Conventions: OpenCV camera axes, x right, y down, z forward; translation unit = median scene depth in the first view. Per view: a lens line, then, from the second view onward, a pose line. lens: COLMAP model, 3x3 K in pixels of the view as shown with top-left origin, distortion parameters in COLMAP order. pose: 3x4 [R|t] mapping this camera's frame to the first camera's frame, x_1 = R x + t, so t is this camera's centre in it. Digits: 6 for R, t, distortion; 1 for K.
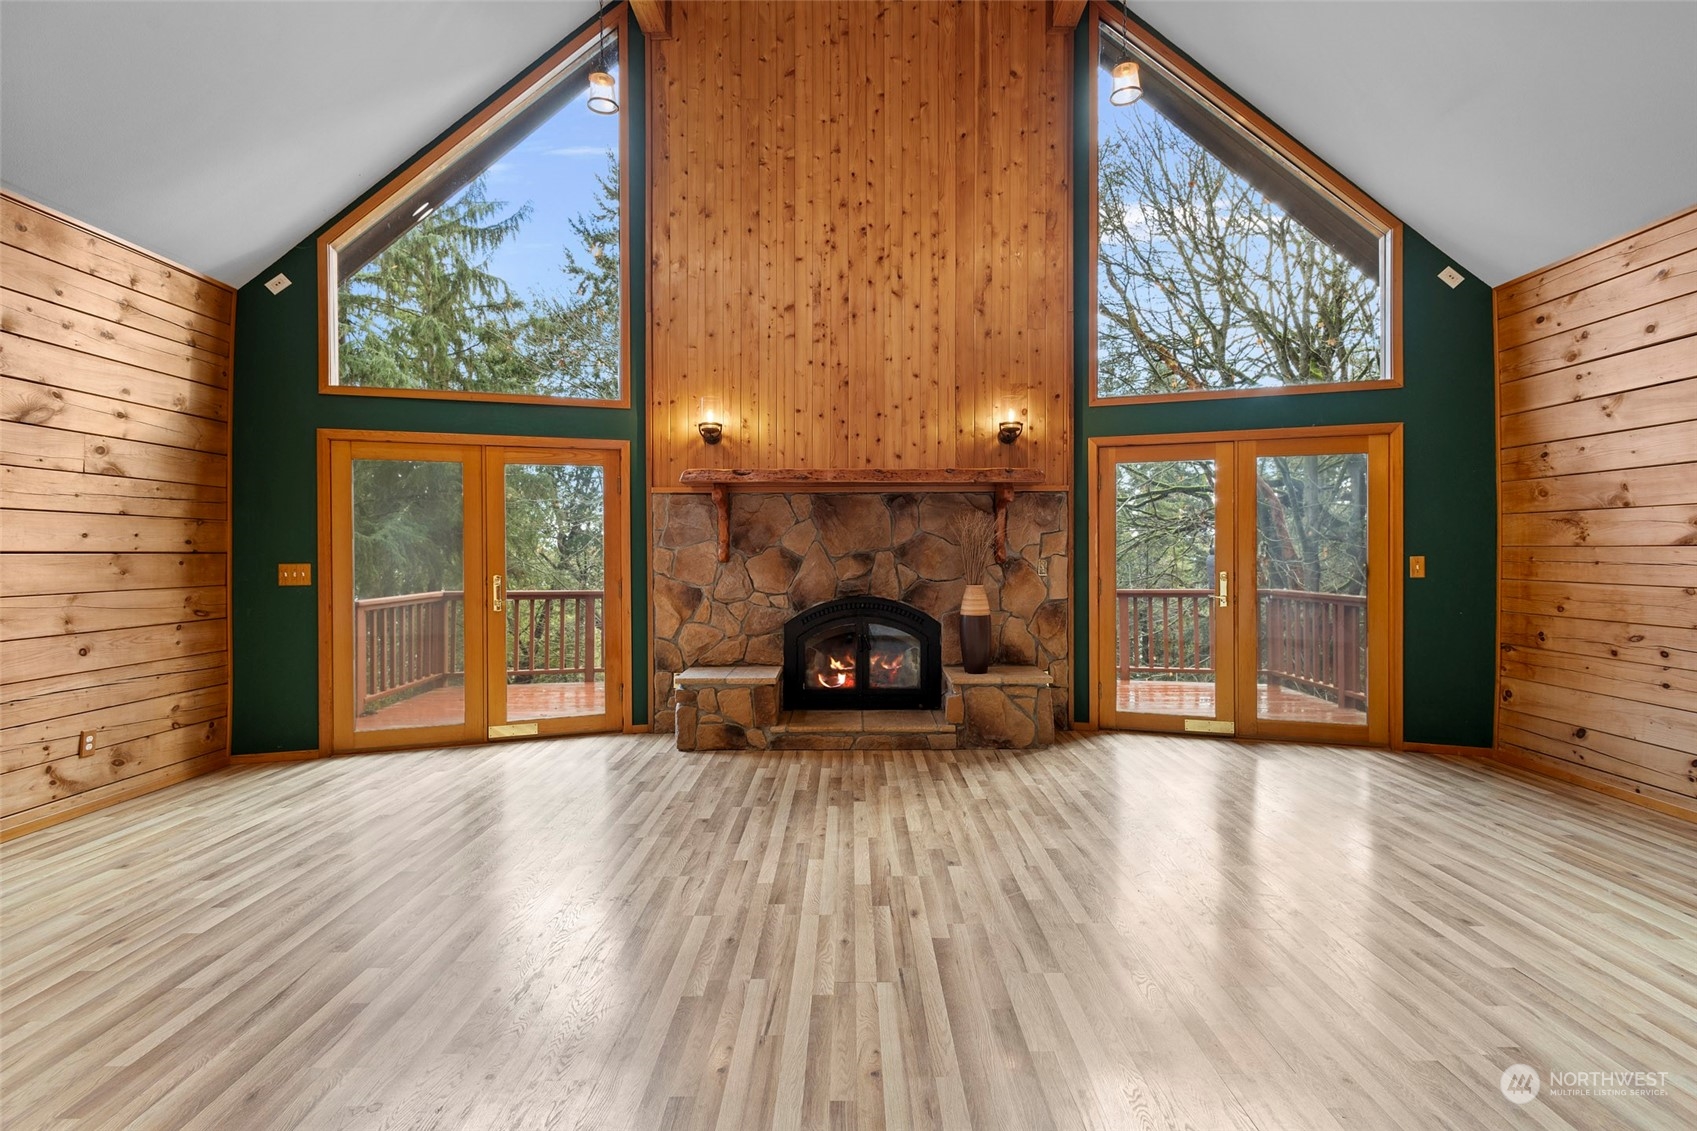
lens RADIAL K [[785.8, 0, 850.6], [0, 785.8, 552.8], [0, 0, 1]] dist [0.011255, -0.000892]
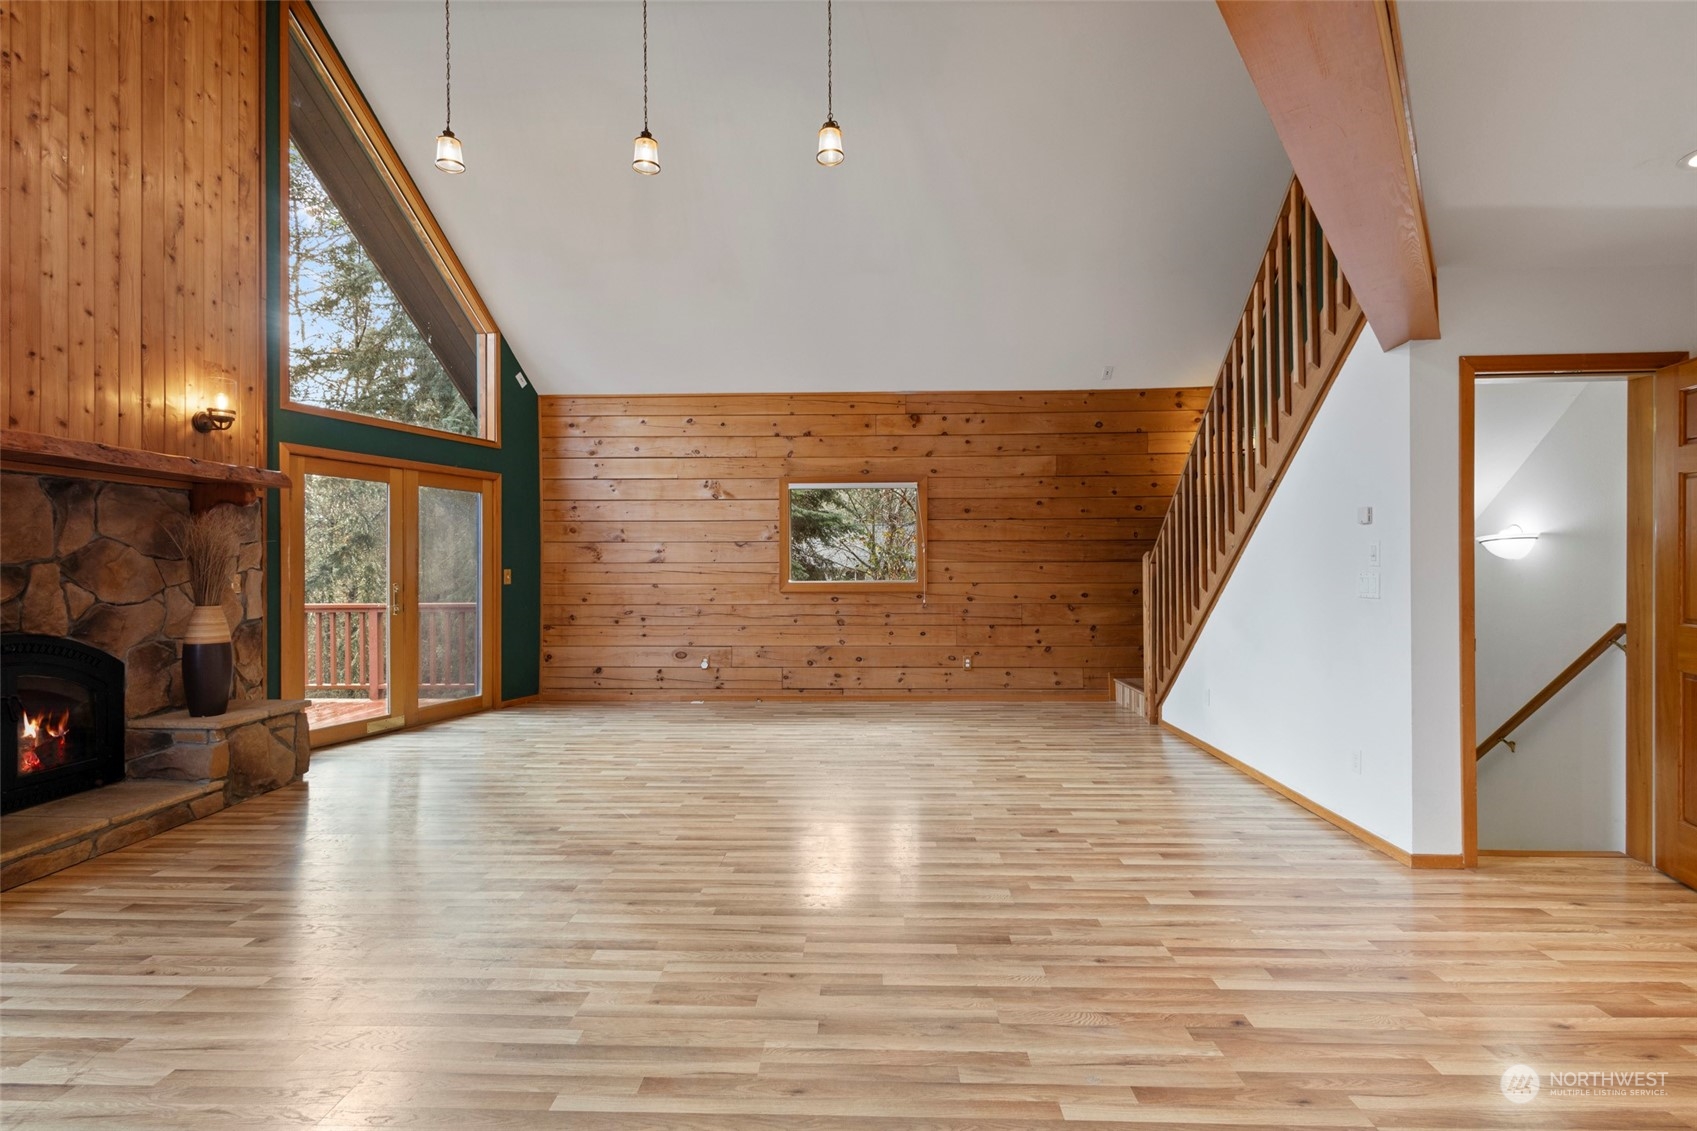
lens RADIAL K [[781.2, 0, 848.5], [0, 781.2, 565.5], [0, 0, 1]] dist [0.009229, -0.001005]
pose [[0.032195, 0.004113, 0.999473, -0.604157], [0.003328, 0.999986, -0.004223, 0.004902], [-0.999476, 0.003463, 0.032181, 0.307956]]
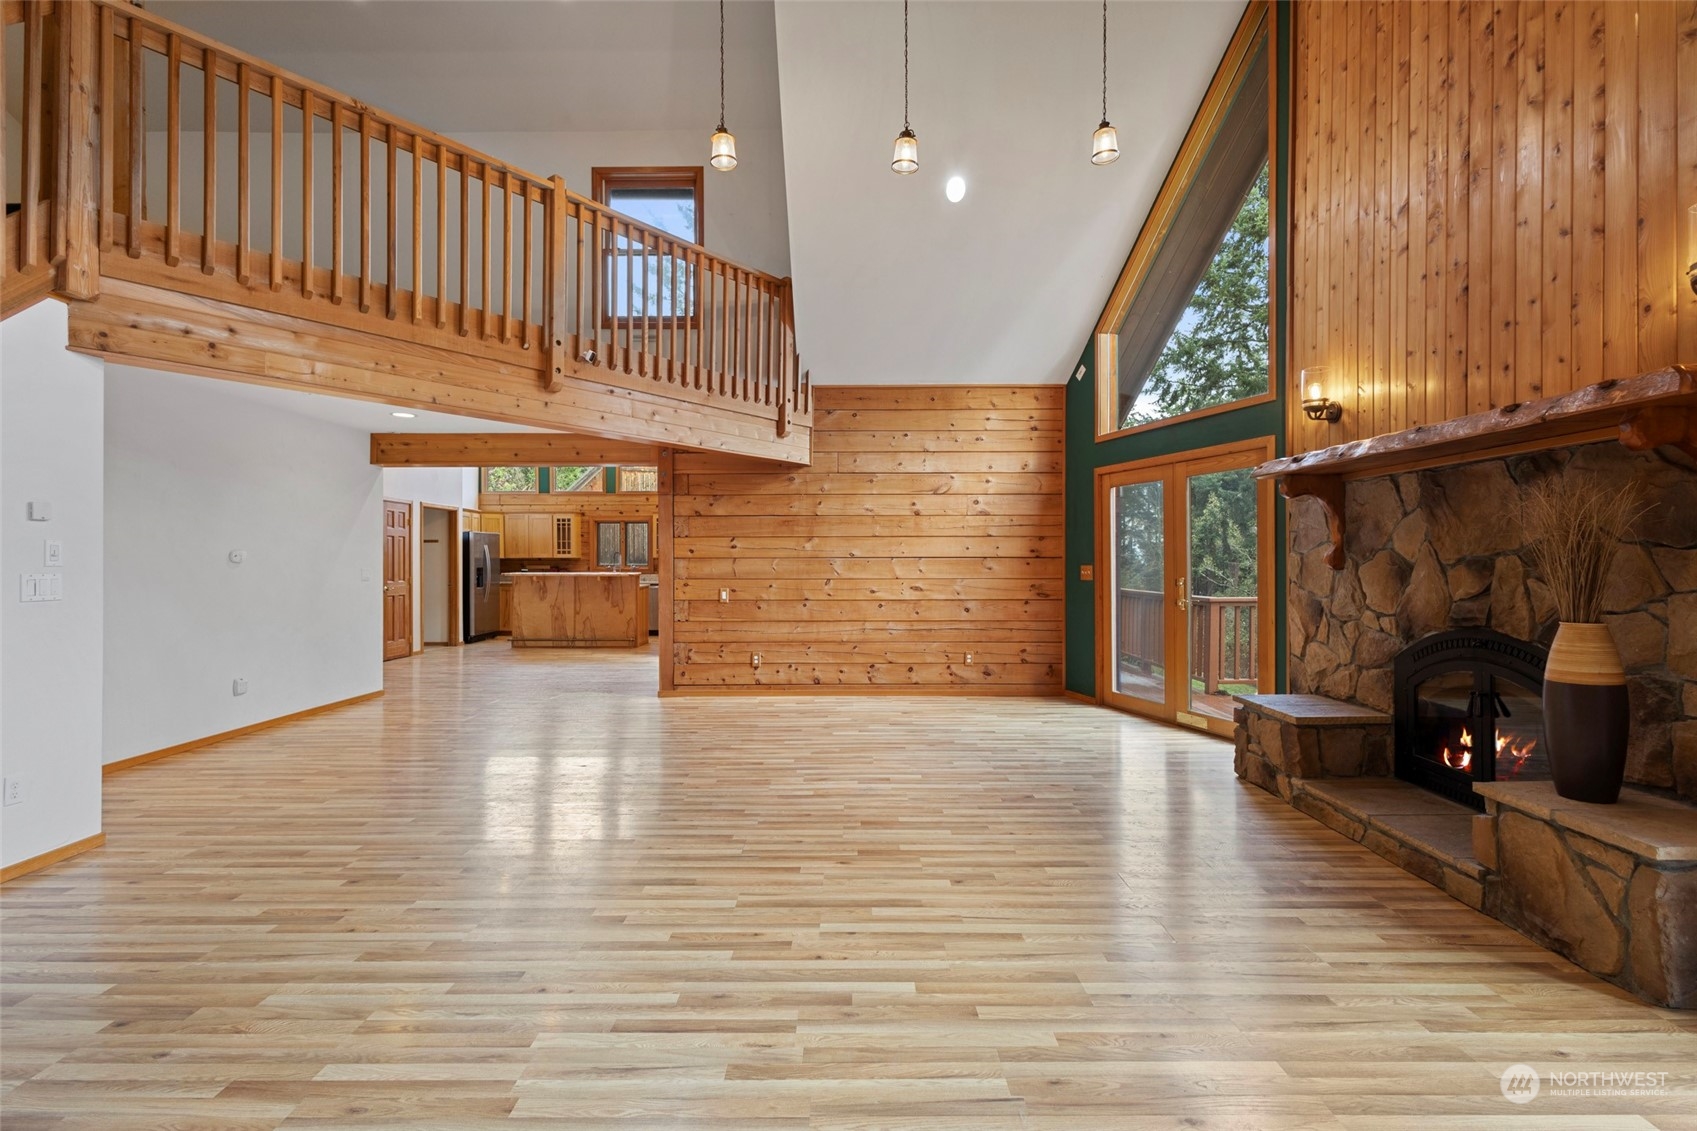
lens RADIAL K [[780.6, 0, 849.2], [0, 780.6, 561.5], [0, 0, 1]] dist [0.013301, -0.005071]
pose [[-0.002506, 0.006167, -0.999978, 0.639740], [0.001945, 0.999979, 0.006162, -0.002228], [0.999995, -0.001929, -0.002517, 0.514313]]
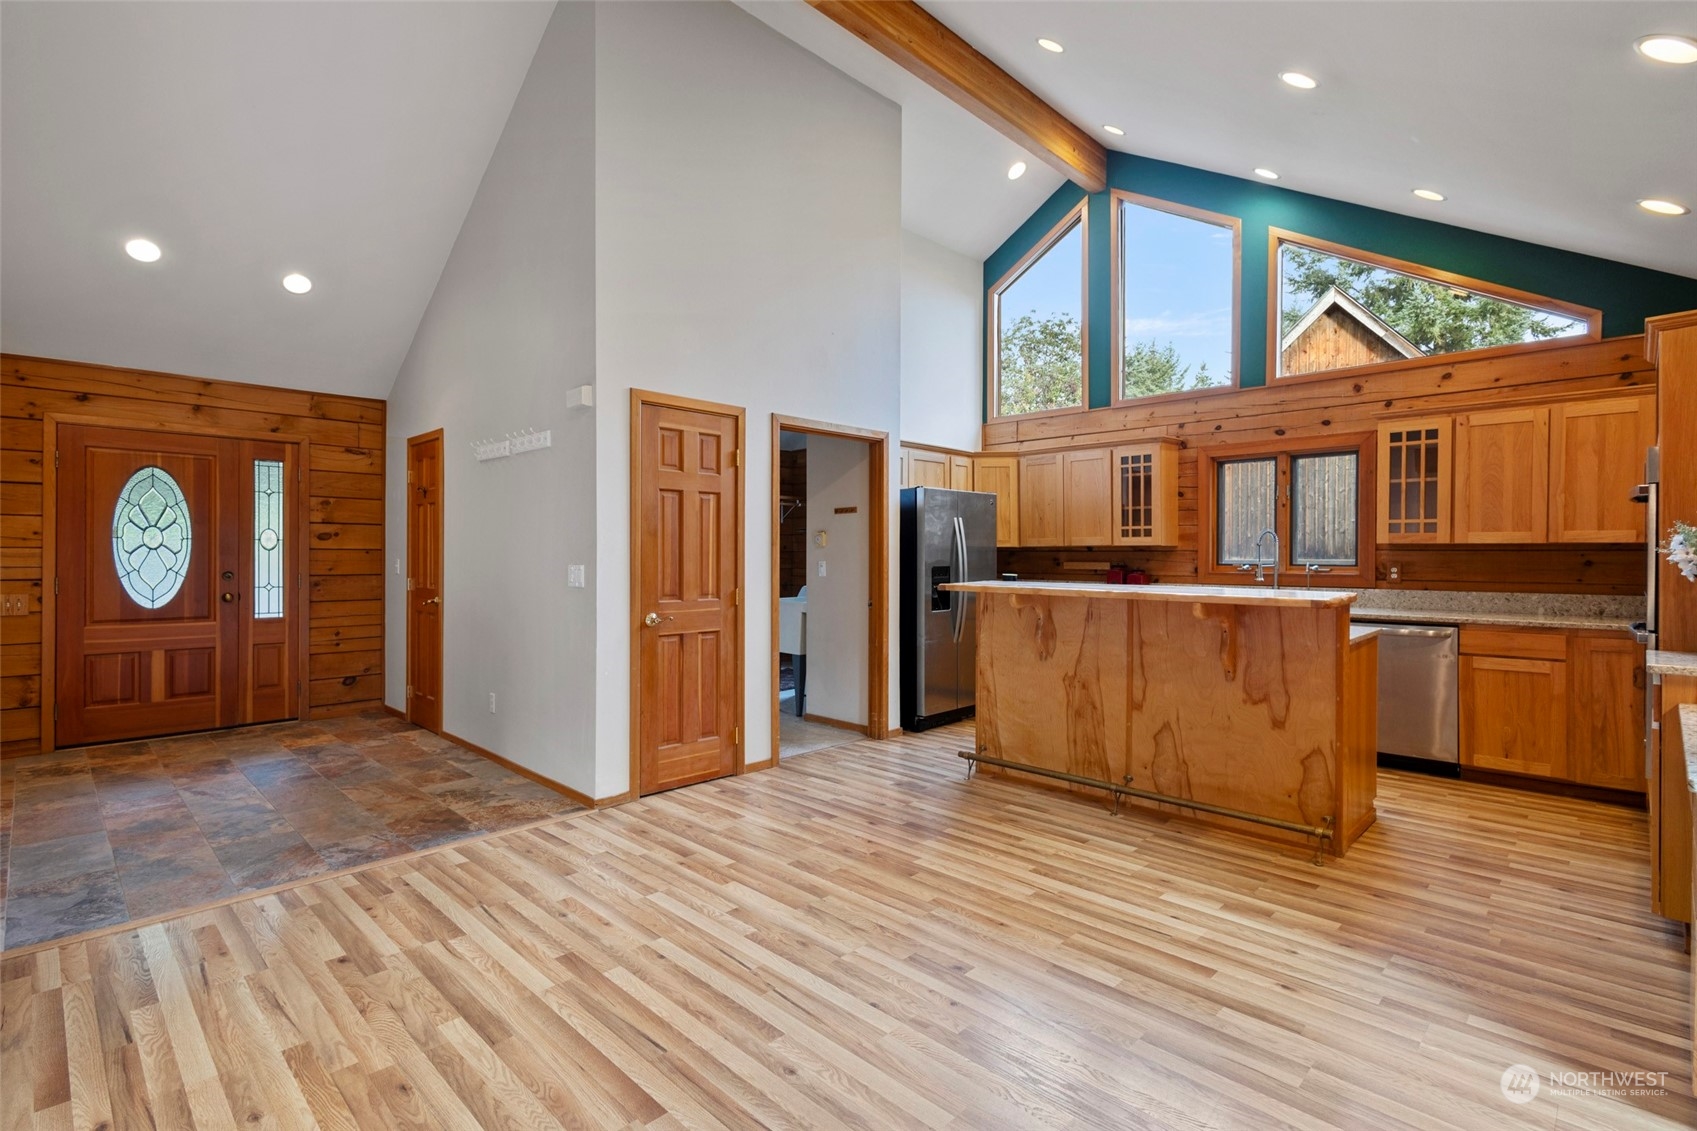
lens RADIAL K [[798.0, 0, 837.6], [0, 798.0, 559.2], [0, 0, 1]] dist [0.001360, -0.000079]
pose [[-0.710084, 0.008161, -0.704069, -0.768884], [0.002078, 0.999953, 0.009496, 0.007282], [0.704113, 0.005280, -0.710068, 0.097122]]
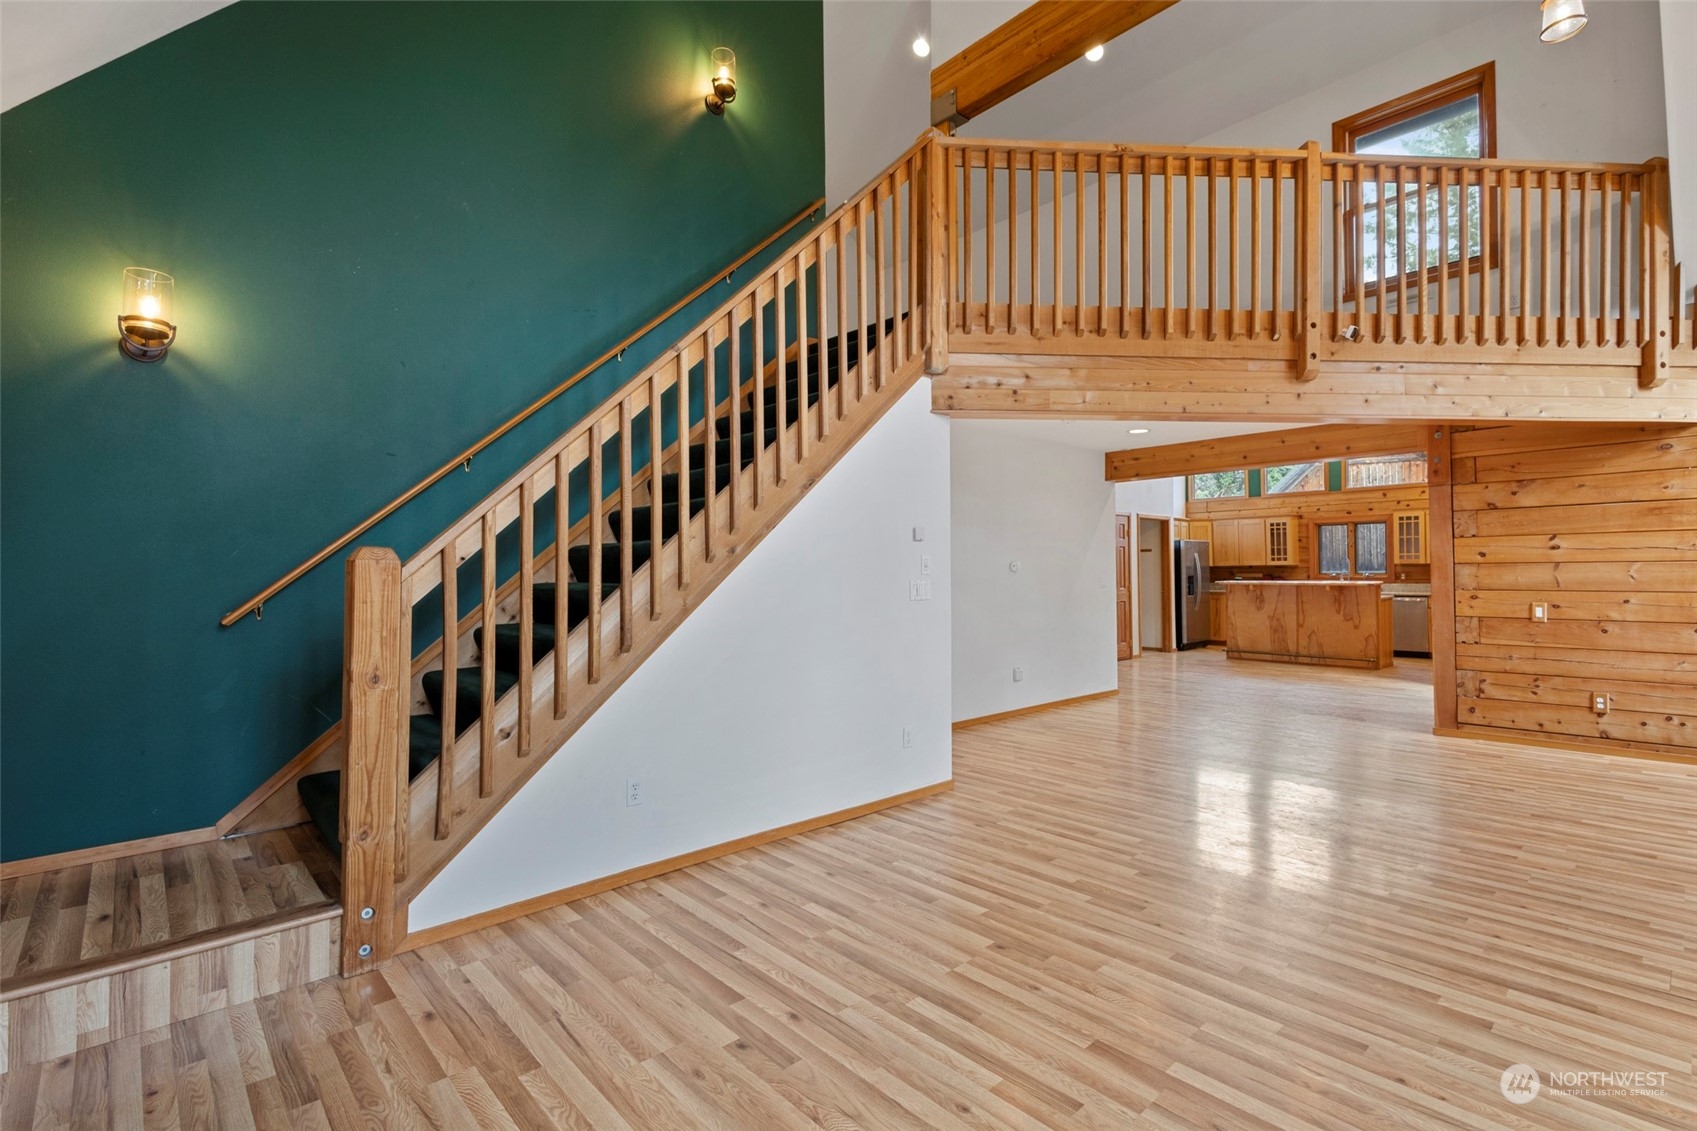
lens RADIAL K [[780.6, 0, 849.2], [0, 780.6, 561.5], [0, 0, 1]] dist [0.013301, -0.005071]
pose [[-0.737206, 0.001936, -0.675666, 0.641565], [0.012458, 0.999865, -0.010728, -0.001916], [0.675554, -0.016326, -0.737130, 0.444735]]
